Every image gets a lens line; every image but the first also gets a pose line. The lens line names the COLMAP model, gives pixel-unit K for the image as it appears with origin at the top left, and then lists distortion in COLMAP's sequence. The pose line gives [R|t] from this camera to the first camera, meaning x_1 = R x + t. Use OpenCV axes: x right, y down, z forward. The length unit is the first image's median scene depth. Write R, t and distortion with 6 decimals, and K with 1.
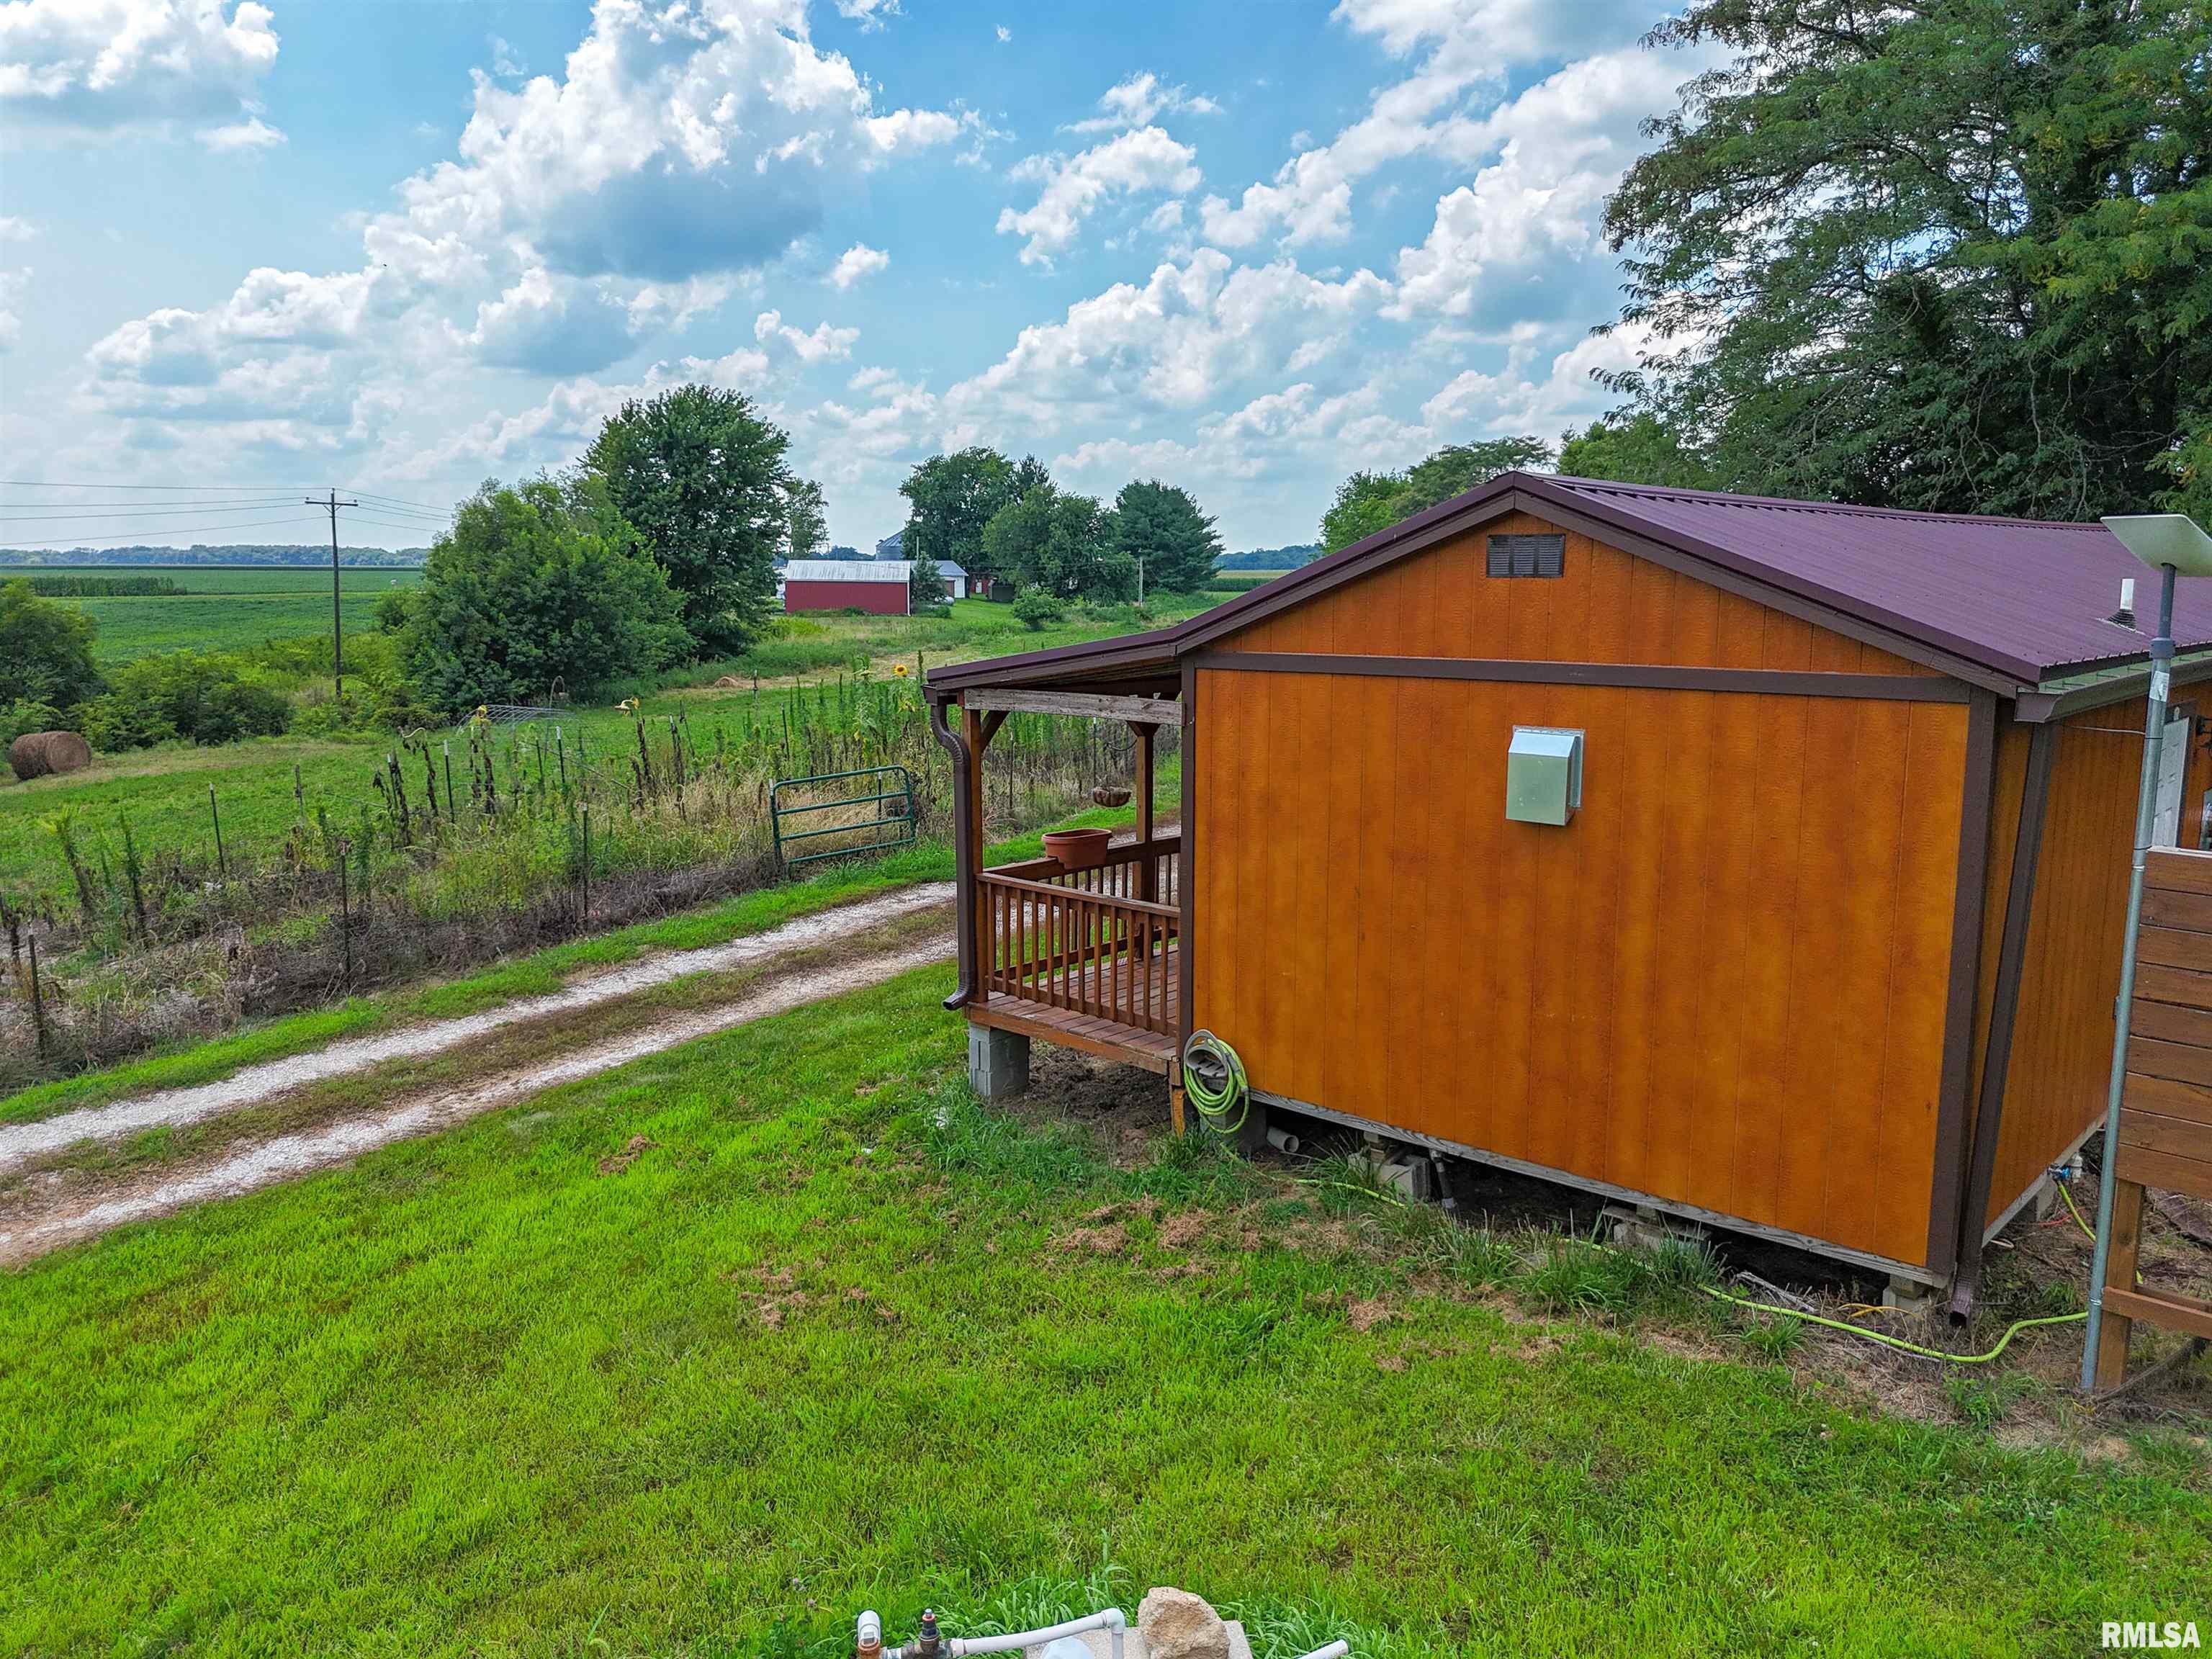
lens RADIAL K [[1634.0, 0, 1110.6], [0, 1634.0, 822.7], [0, 0, 1]] dist [0.073763, -0.062131]
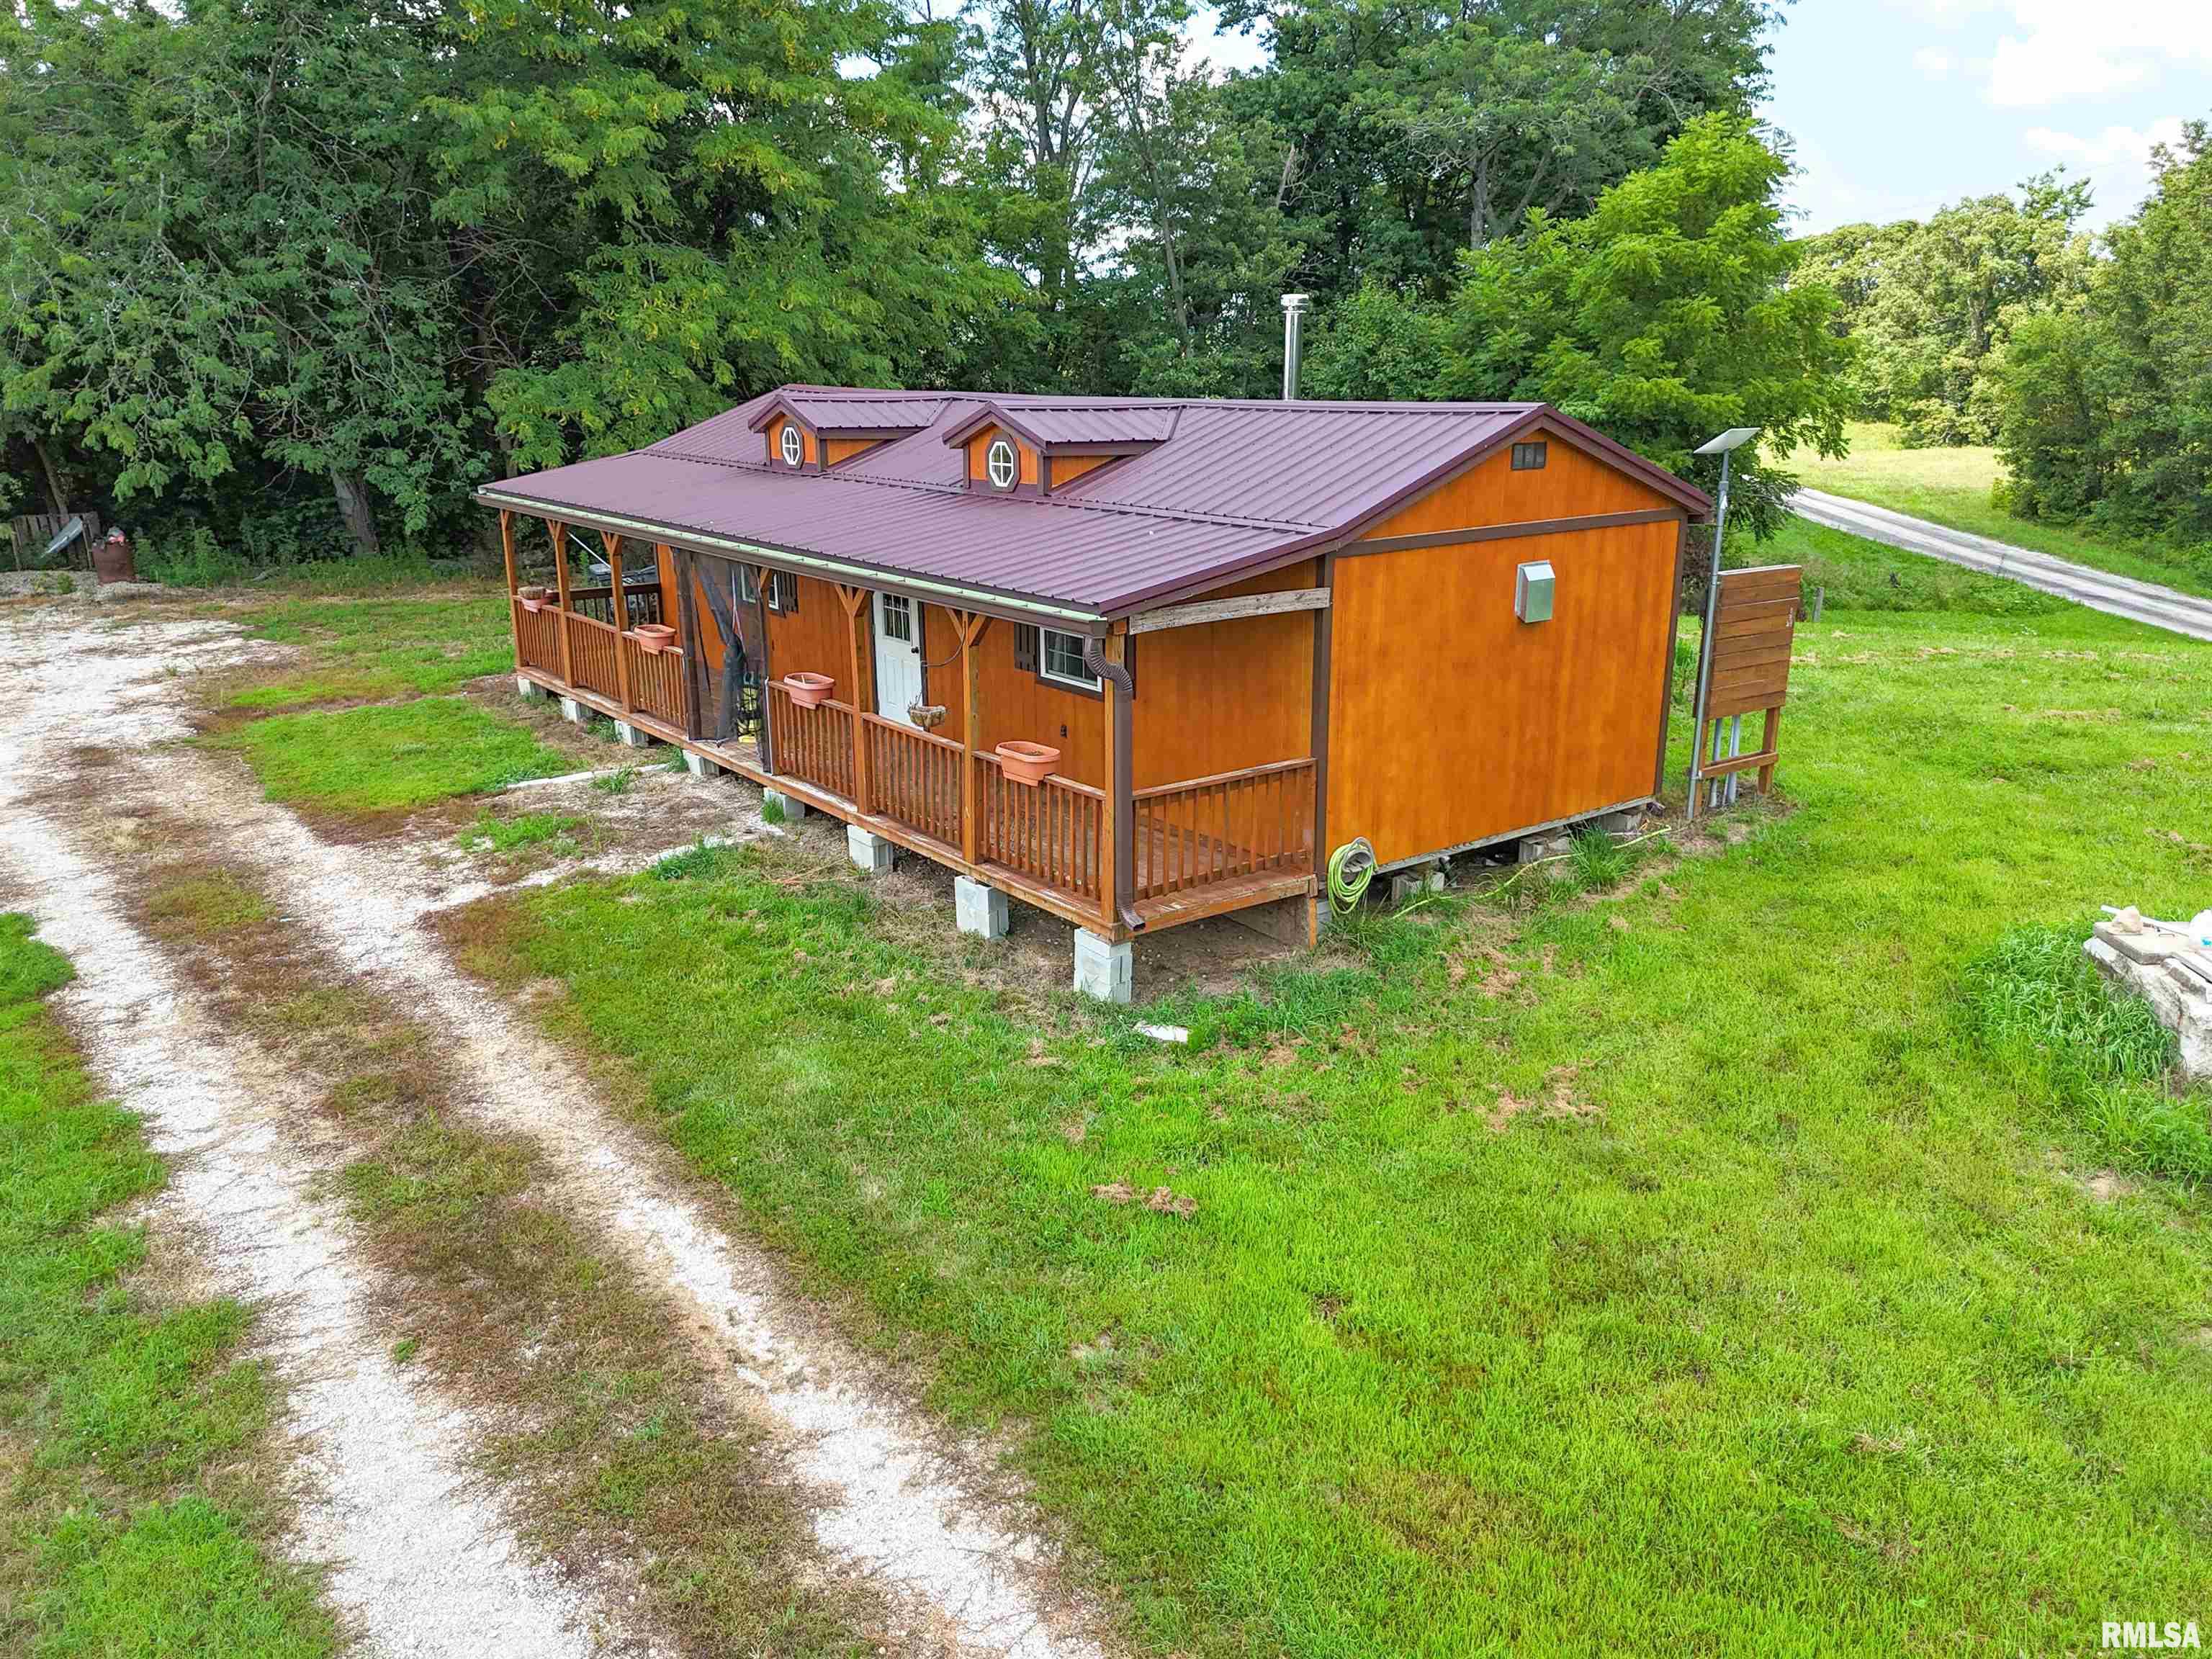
lens RADIAL K [[1634.0, 0, 1110.6], [0, 1634.0, 822.7], [0, 0, 1]] dist [0.073763, -0.062131]
pose [[0.189745, -0.275669, 0.942339, -1.237291], [0.150798, 0.956570, 0.249468, -0.244491], [-0.970184, 0.094767, 0.223075, 0.932377]]
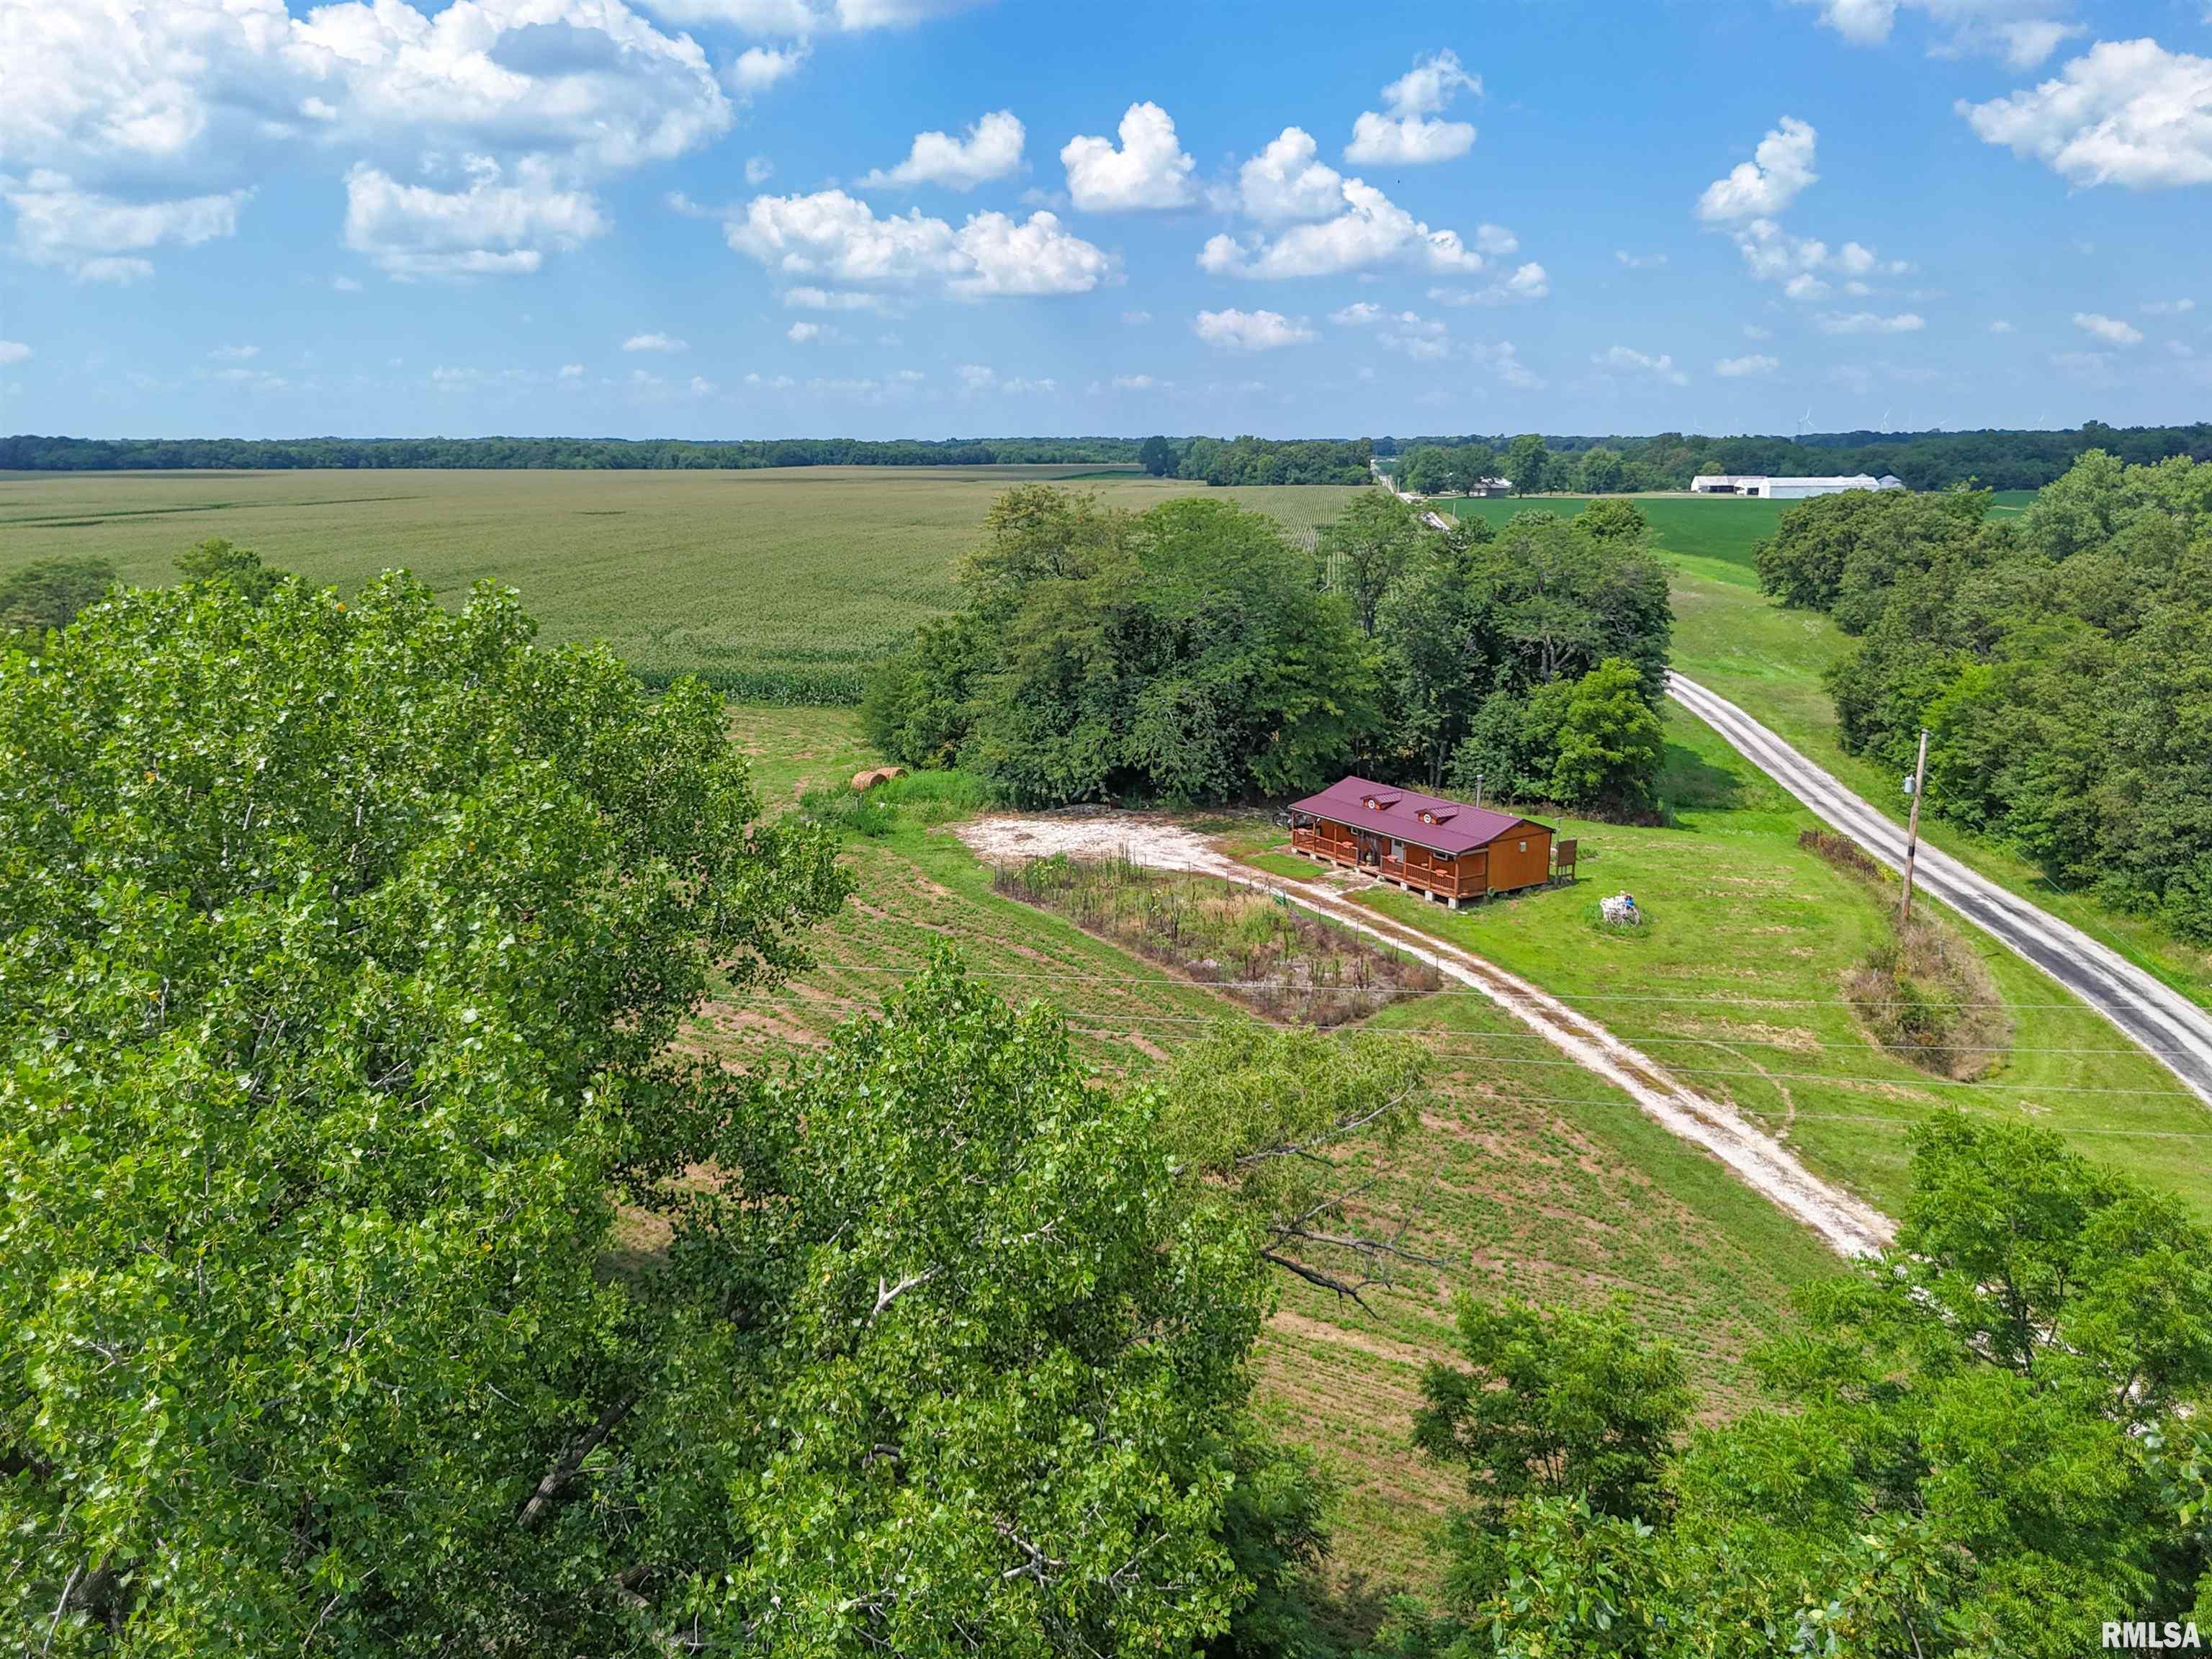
lens RADIAL K [[1634.0, 0, 1110.6], [0, 1634.0, 822.7], [0, 0, 1]] dist [0.073763, -0.062131]
pose [[0.269725, -0.222529, 0.936872, -8.472518], [0.142464, 0.971446, 0.189726, -2.111387], [-0.952341, 0.082297, 0.293725, 0.389187]]
